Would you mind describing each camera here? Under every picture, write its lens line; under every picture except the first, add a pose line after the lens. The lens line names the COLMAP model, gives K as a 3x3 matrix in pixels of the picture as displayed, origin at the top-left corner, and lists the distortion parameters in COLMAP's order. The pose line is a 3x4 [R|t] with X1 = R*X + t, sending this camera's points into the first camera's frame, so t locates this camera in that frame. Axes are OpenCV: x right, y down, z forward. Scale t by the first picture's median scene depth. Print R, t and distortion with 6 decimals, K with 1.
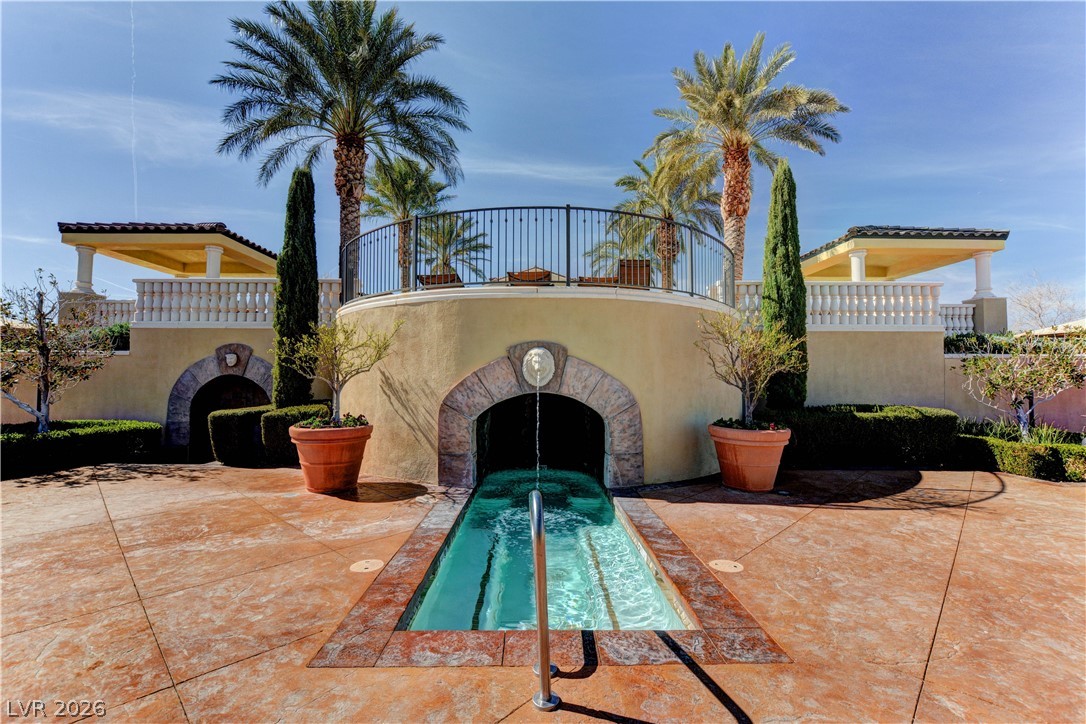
lens RADIAL K [[492.6, 0, 542.7], [0, 492.6, 363.0], [0, 0, 1]] dist [-0.000660, 0.000398]
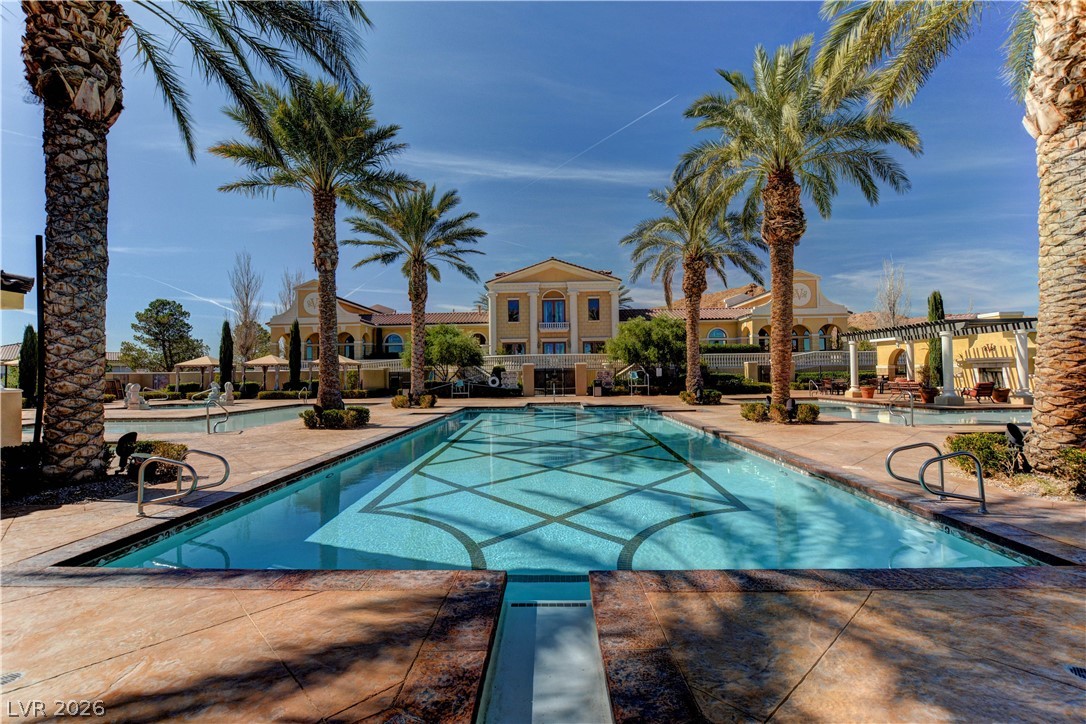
lens RADIAL K [[492.6, 0, 543.0], [0, 492.6, 365.5], [0, 0, 1]] dist [-0.000660, 0.000398]
pose [[0.998898, -0.012469, -0.045241, 0.005913], [0.013651, 0.999571, 0.025918, -0.081475], [0.044898, -0.026507, 0.998640, 0.369638]]
